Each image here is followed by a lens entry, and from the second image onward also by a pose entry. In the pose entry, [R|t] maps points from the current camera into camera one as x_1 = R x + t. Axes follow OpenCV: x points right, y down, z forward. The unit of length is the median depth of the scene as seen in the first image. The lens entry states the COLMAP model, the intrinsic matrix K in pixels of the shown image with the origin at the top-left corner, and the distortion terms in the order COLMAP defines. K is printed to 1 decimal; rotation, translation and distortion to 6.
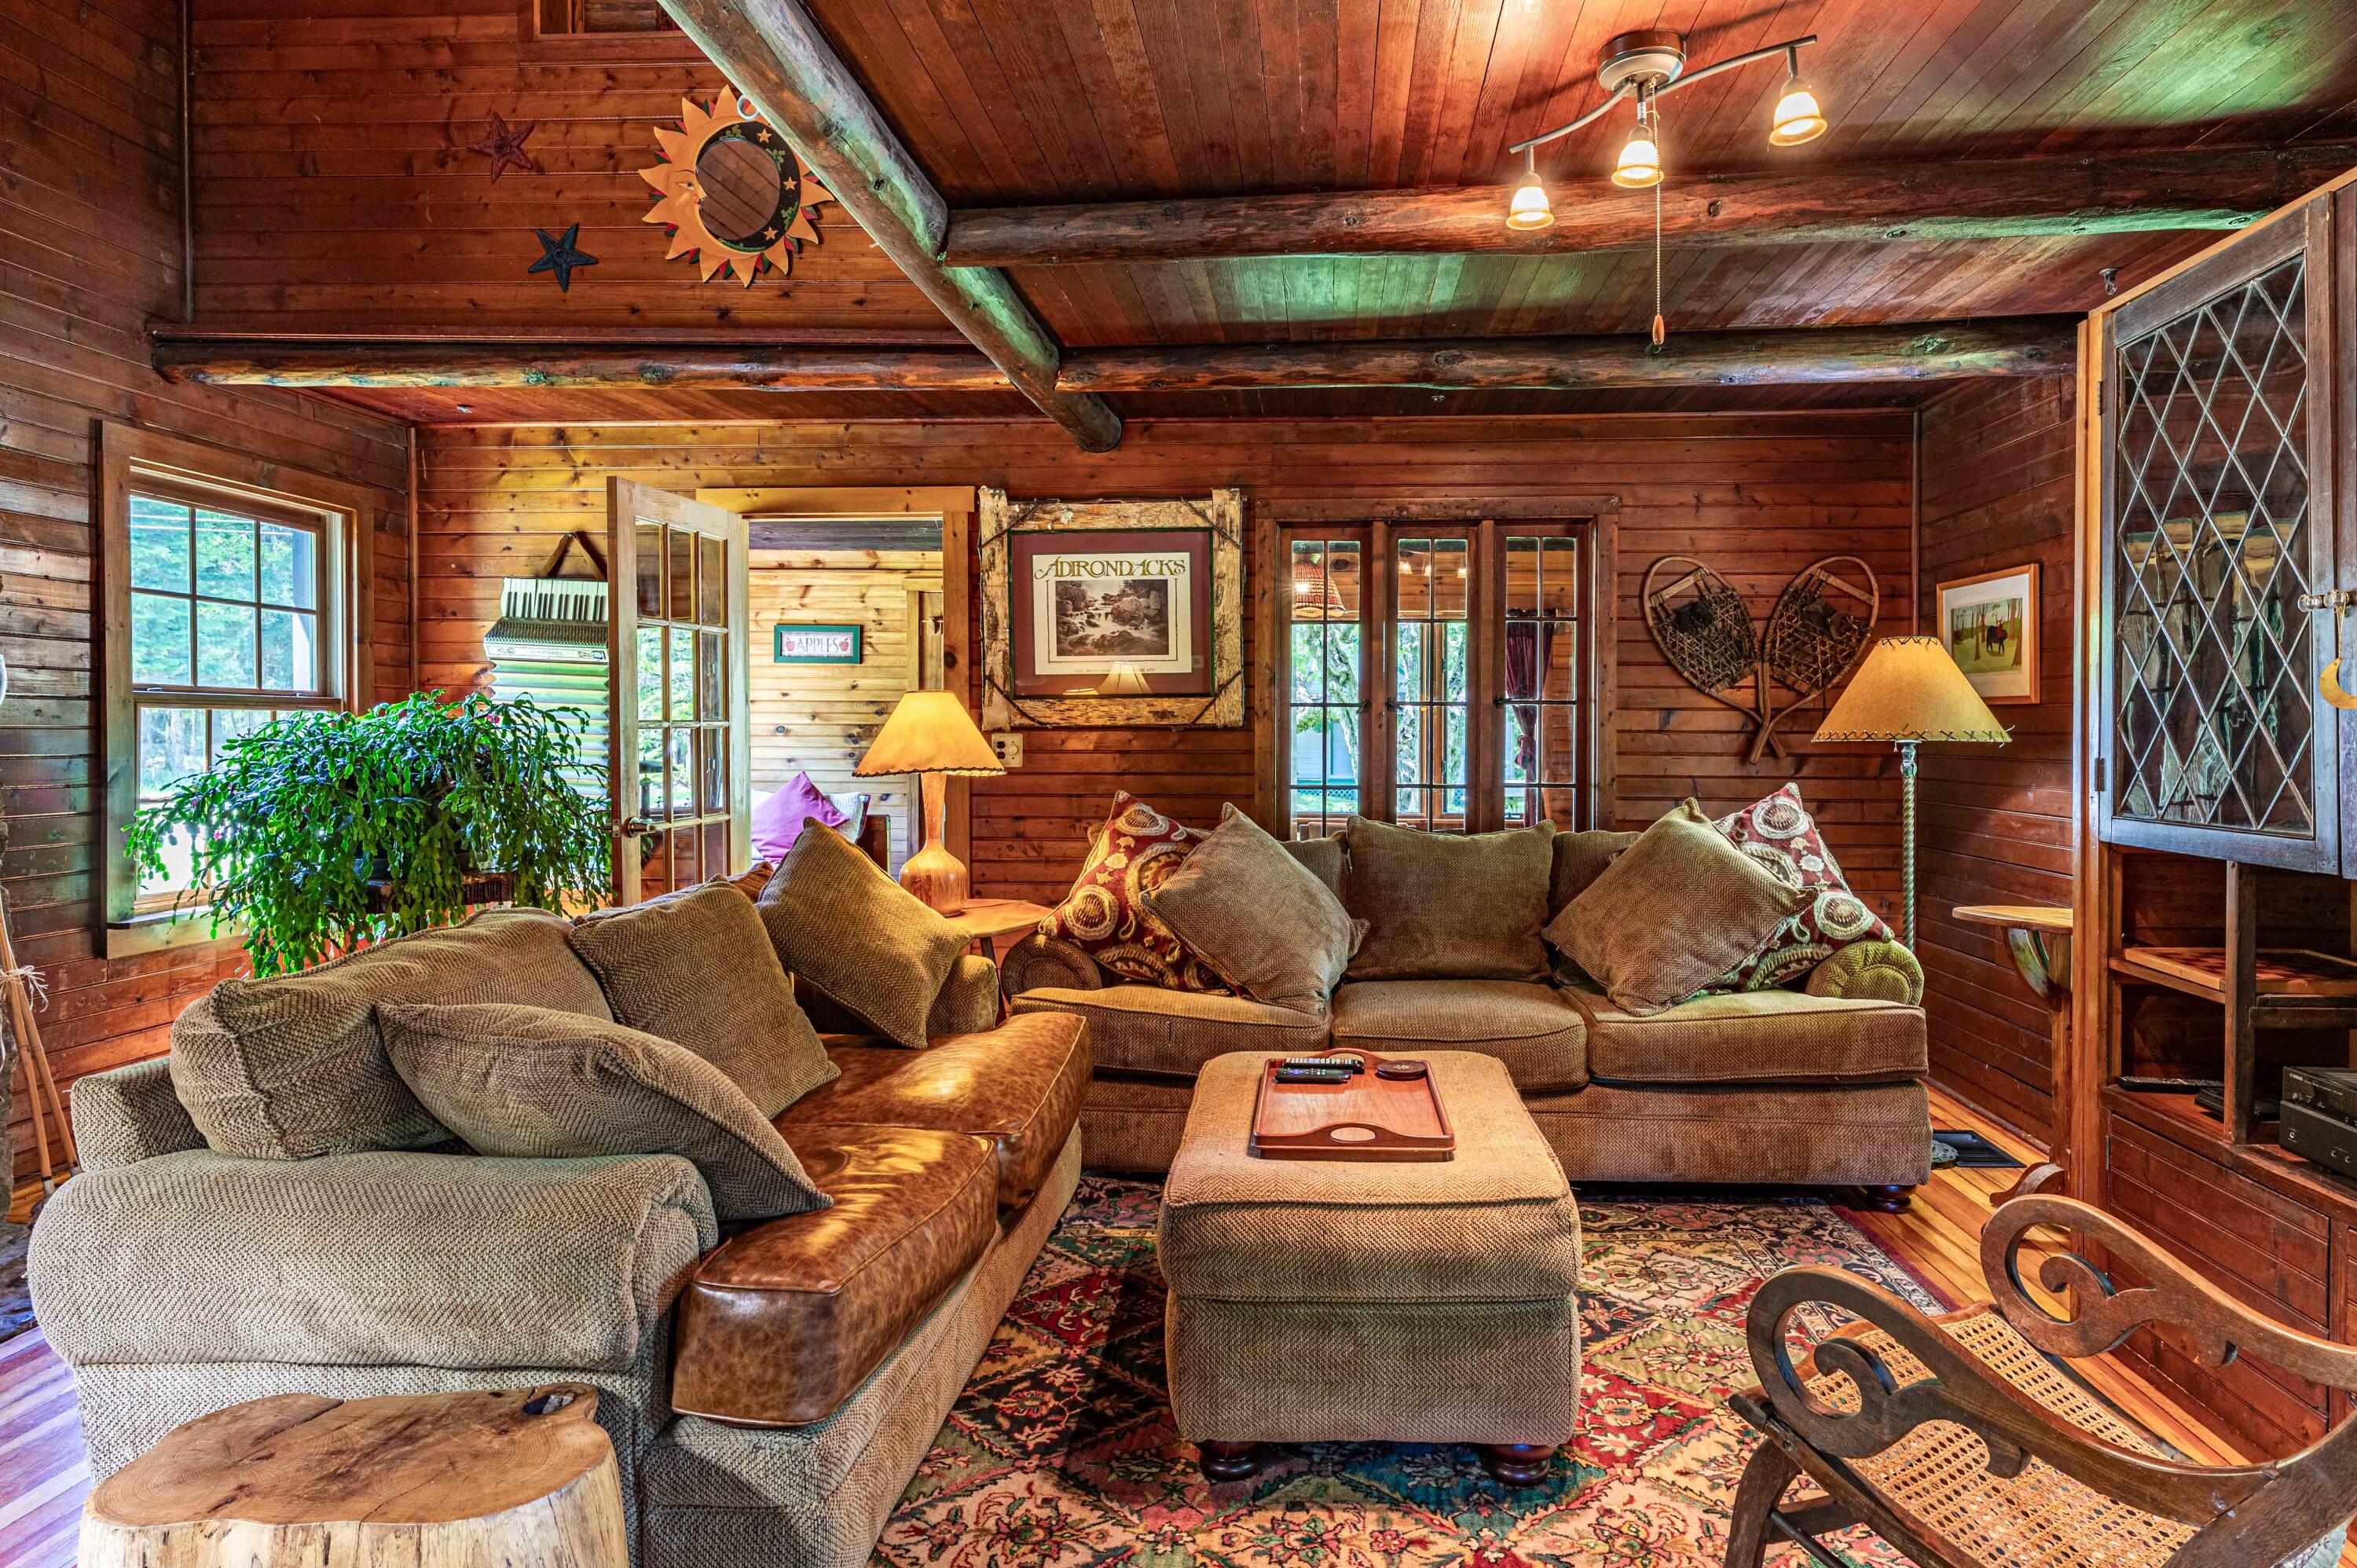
lens RADIAL K [[1415.4, 0, 1261.6], [0, 1415.4, 755.9], [0, 0, 1]] dist [-0.000053, 0.002023]
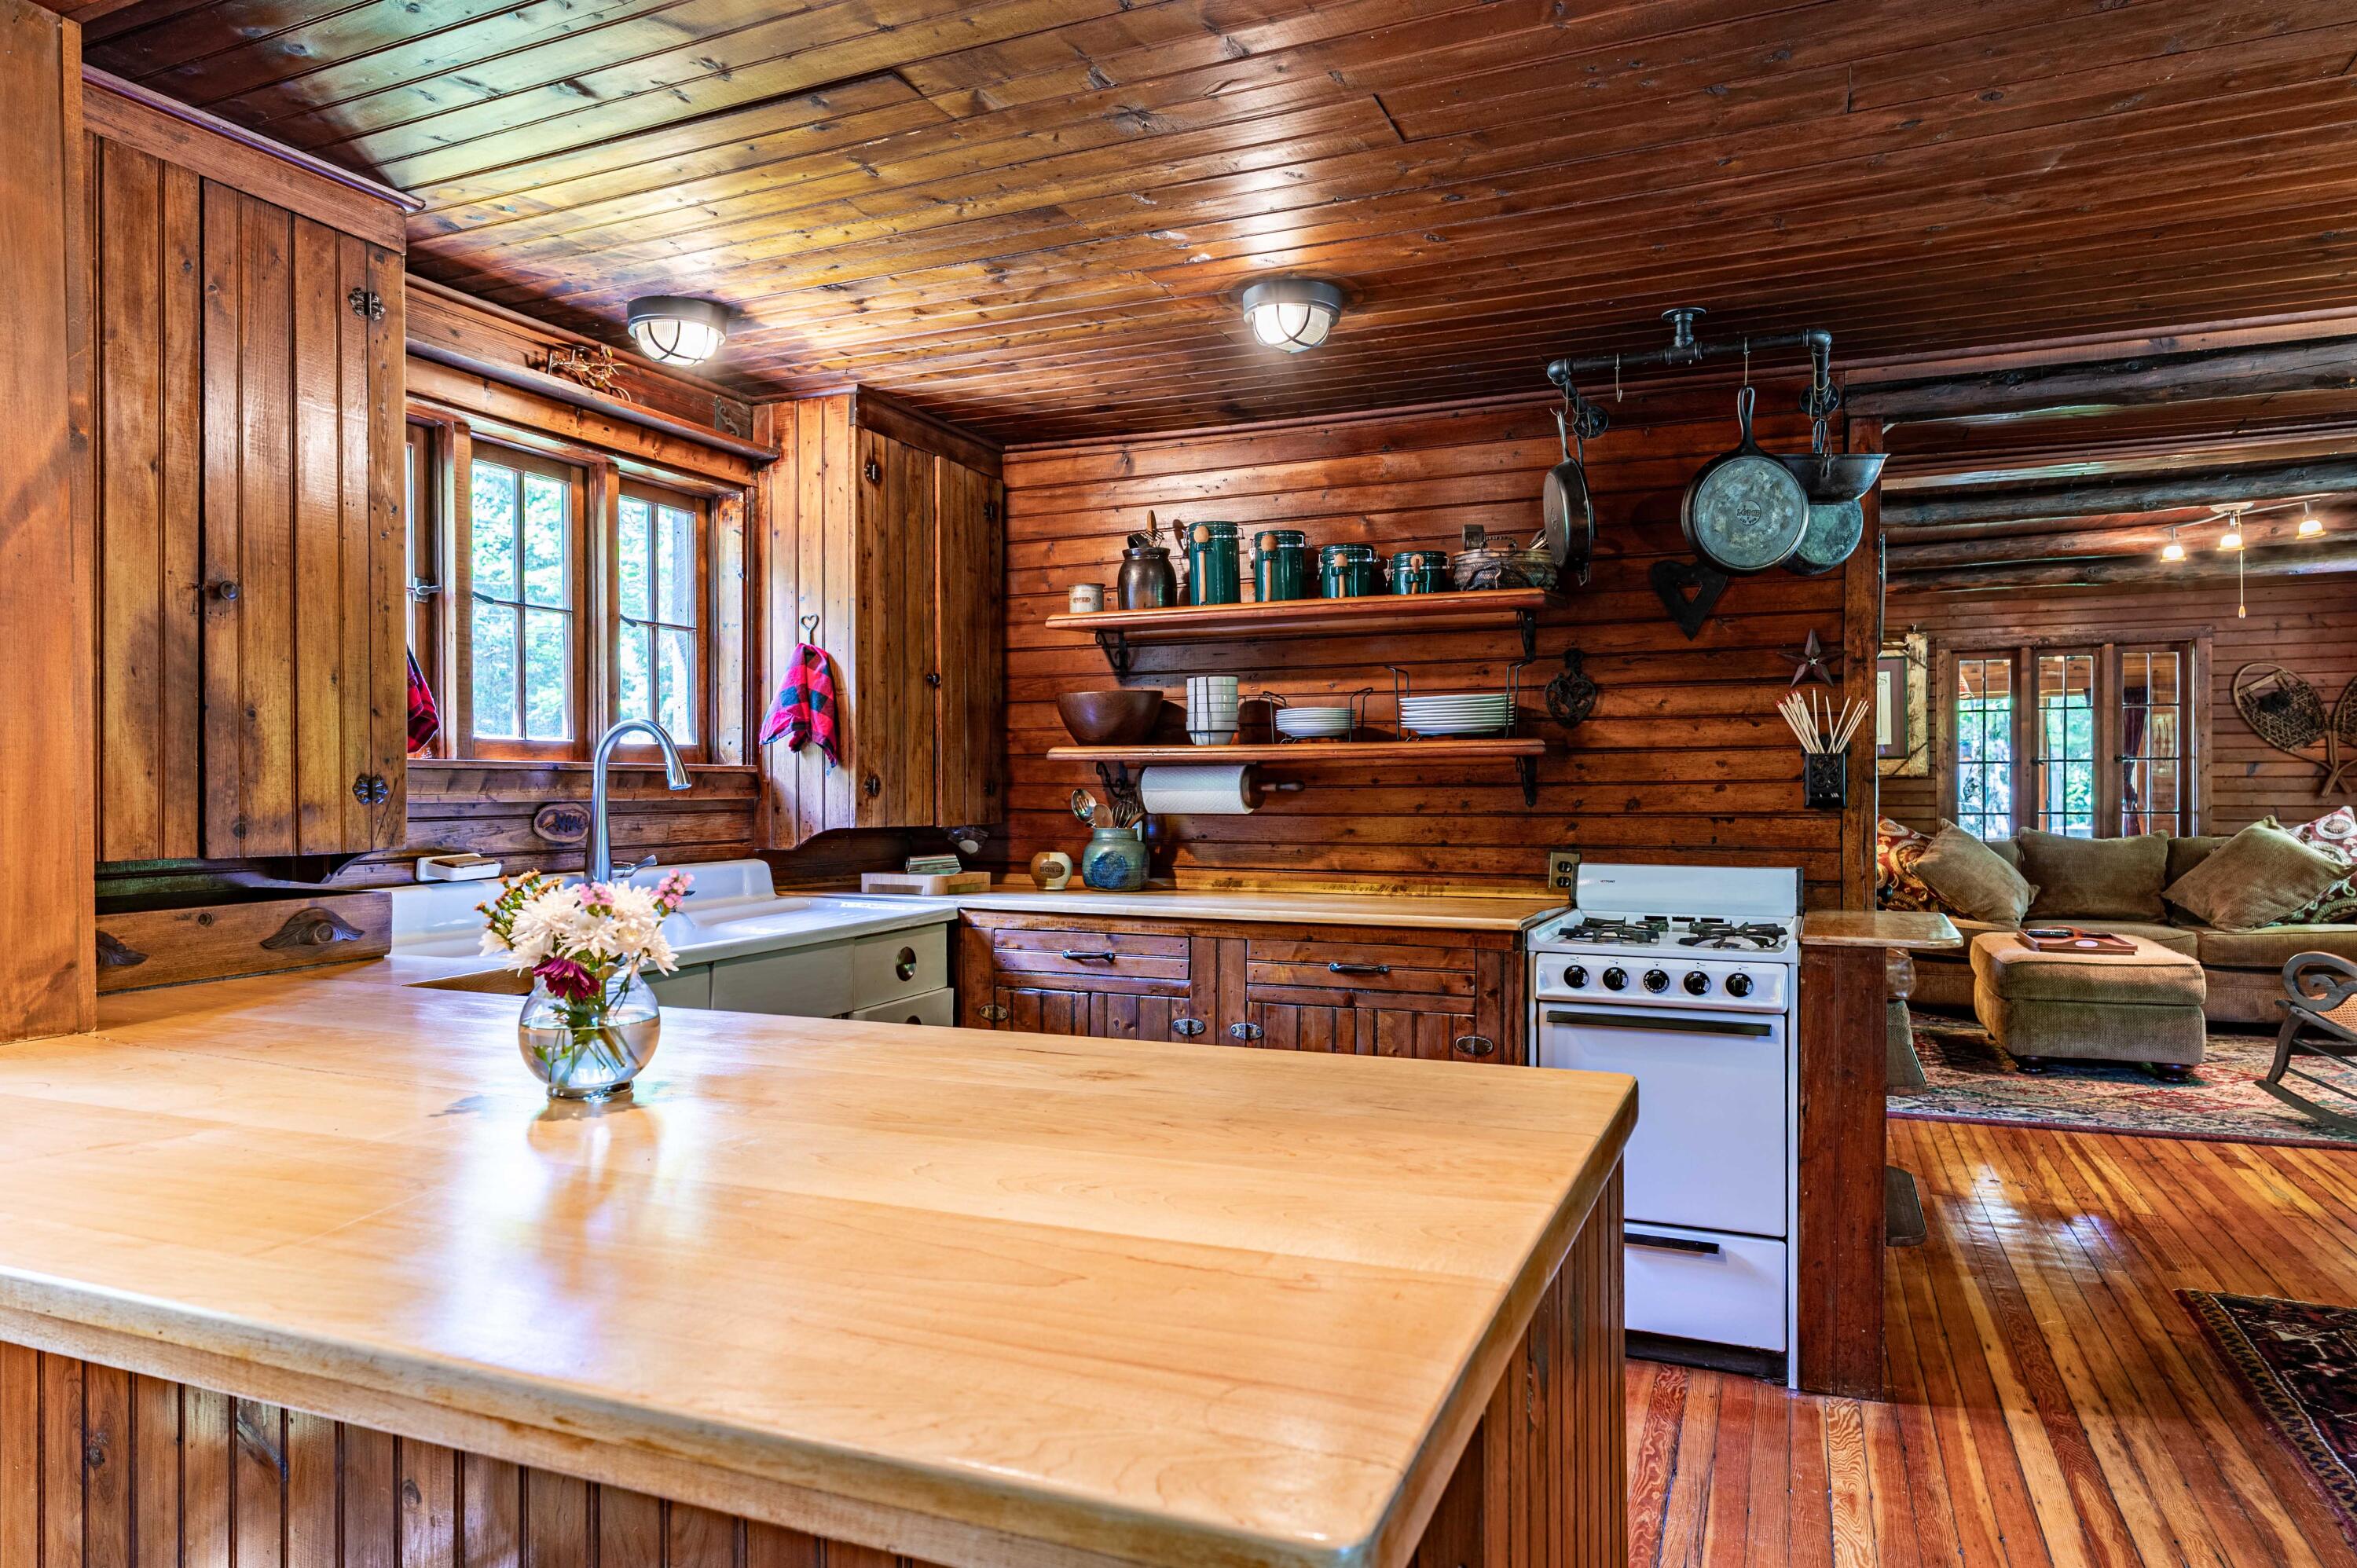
lens RADIAL K [[1433.6, 0, 1055.1], [0, 1433.6, 796.6], [0, 0, 1]] dist [0.000730, 0.001718]
pose [[0.911991, -0.004790, -0.410183, -0.264889], [0.000680, 0.999948, -0.010164, 0.019725], [0.410211, 0.008990, 0.911946, -0.969896]]
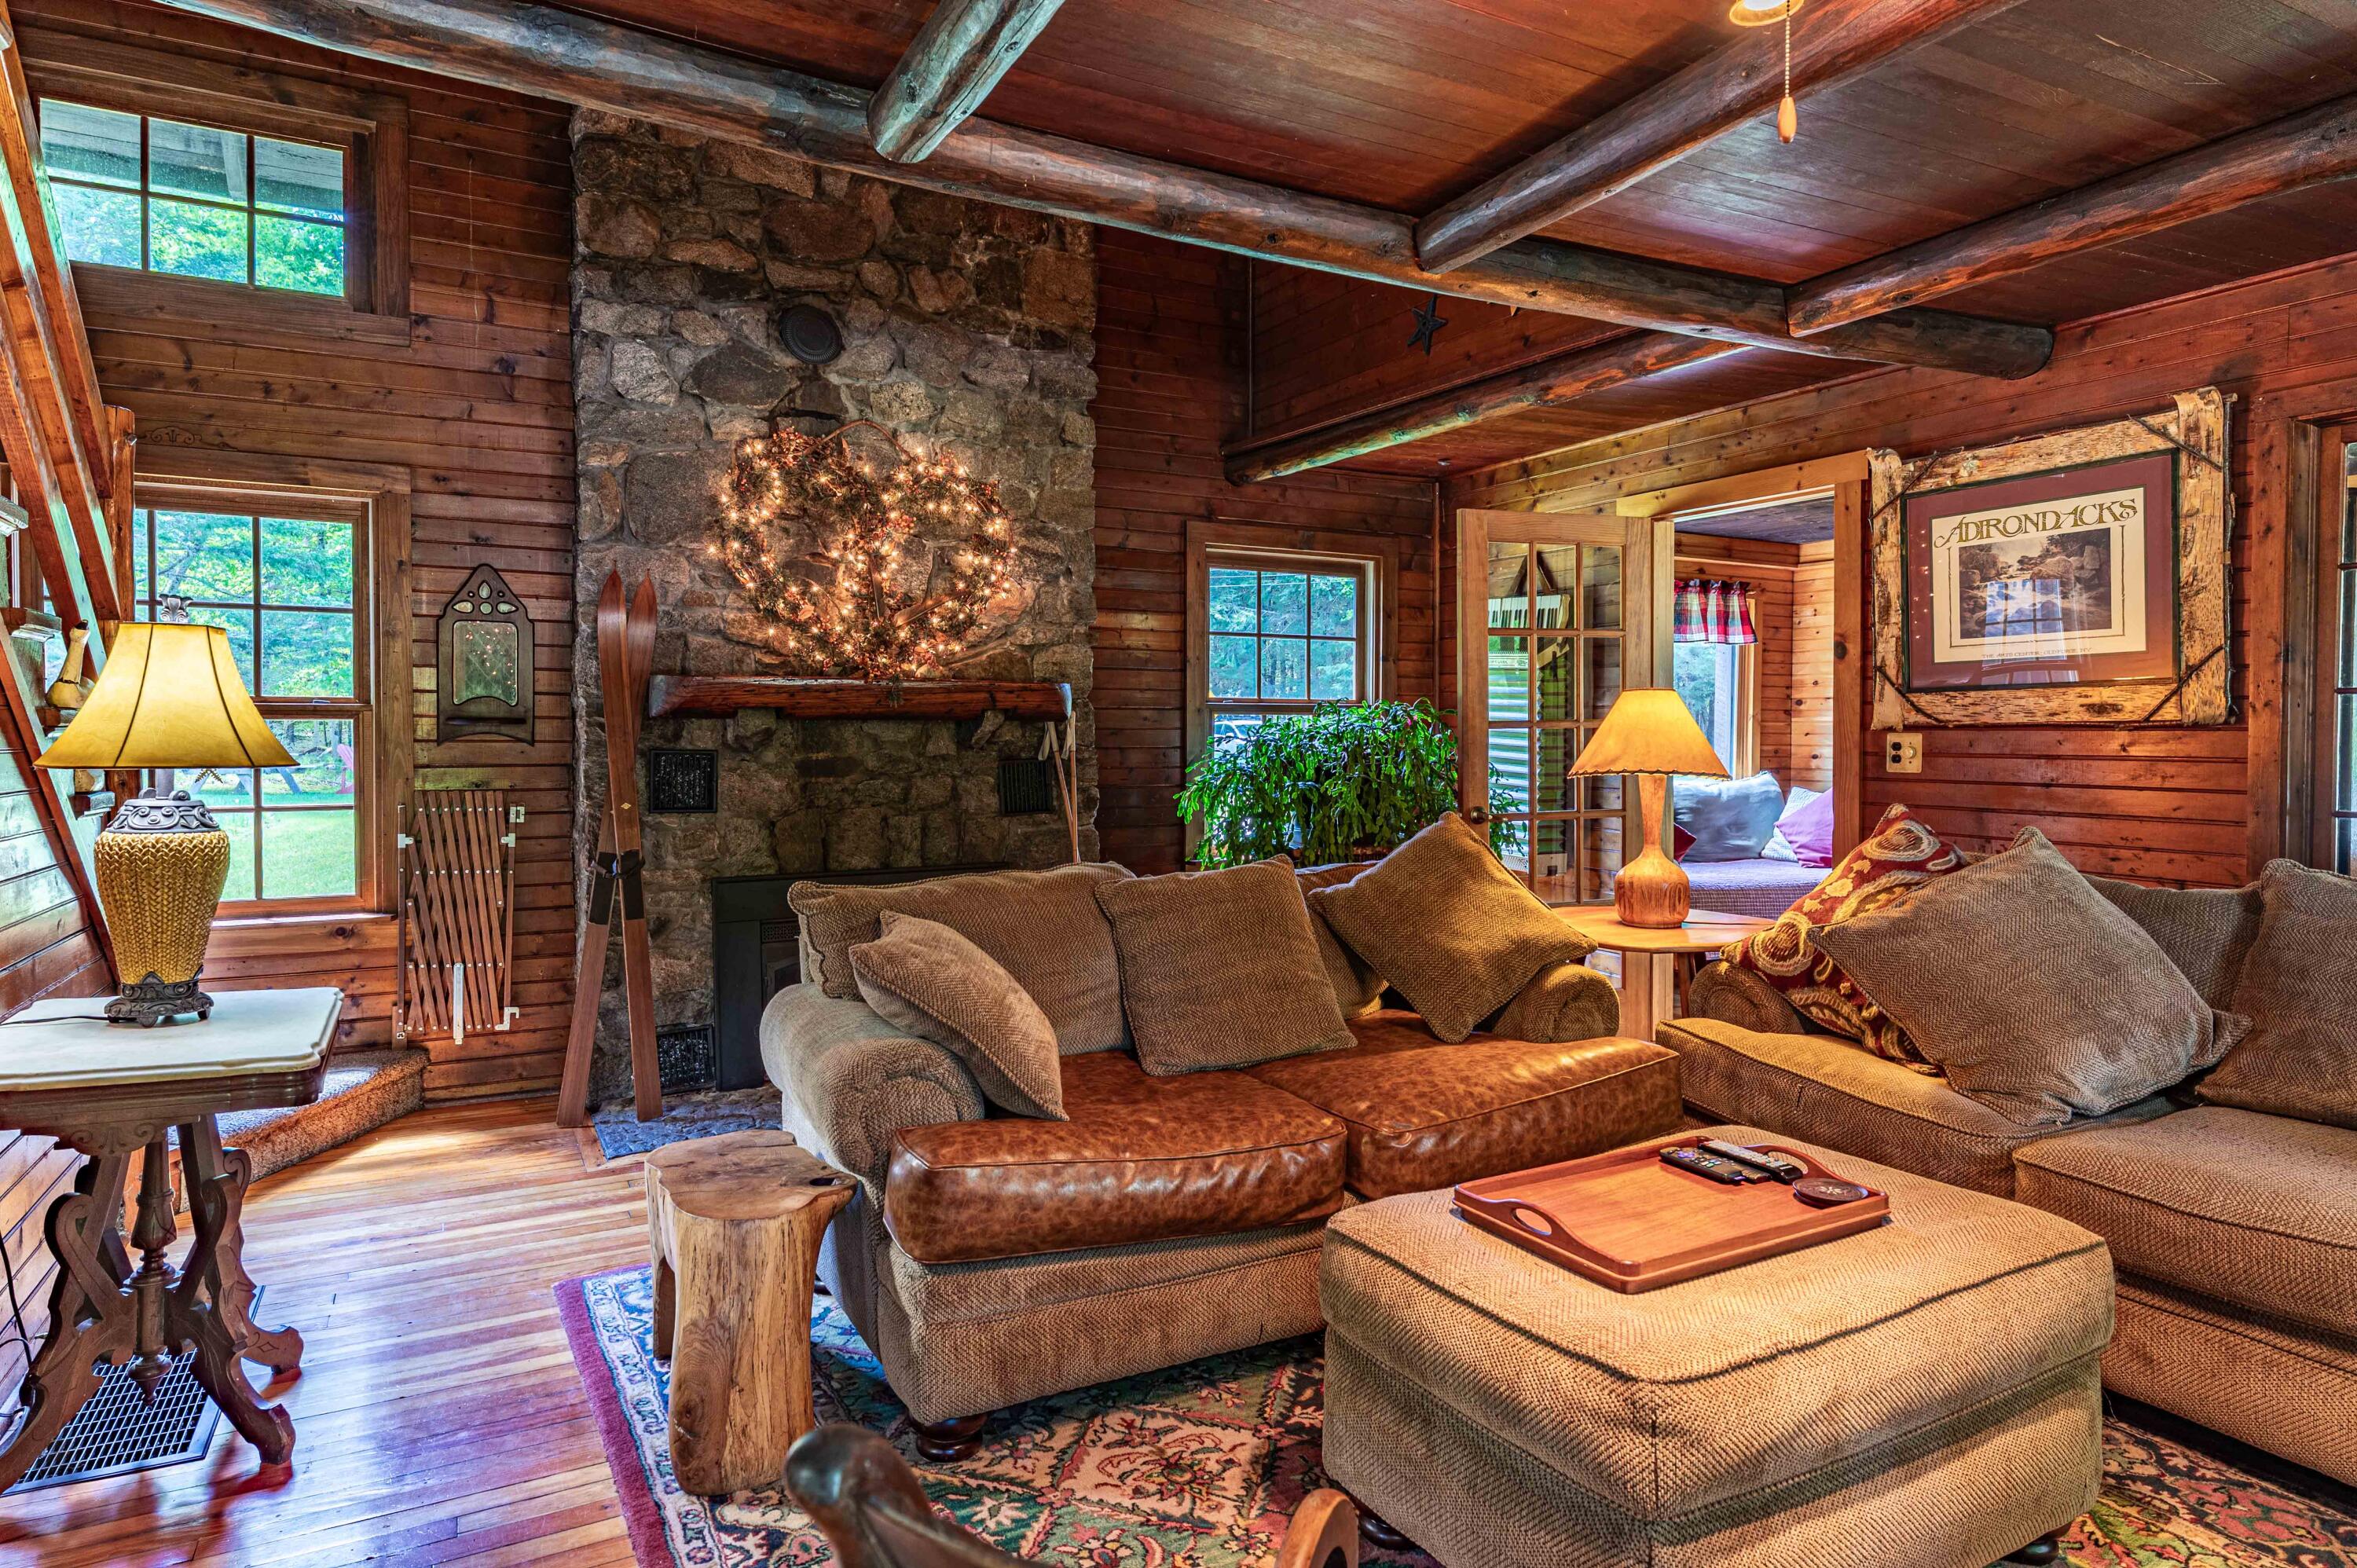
lens RADIAL K [[1346.2, 0, 1100.2], [0, 1346.2, 761.8], [0, 0, 1]] dist [-0.002175, 0.000257]
pose [[0.490838, 0.020226, -0.871016, 0.306637], [-0.013999, 0.999785, 0.015327, -0.004565], [0.871139, 0.004670, 0.491015, 0.193782]]
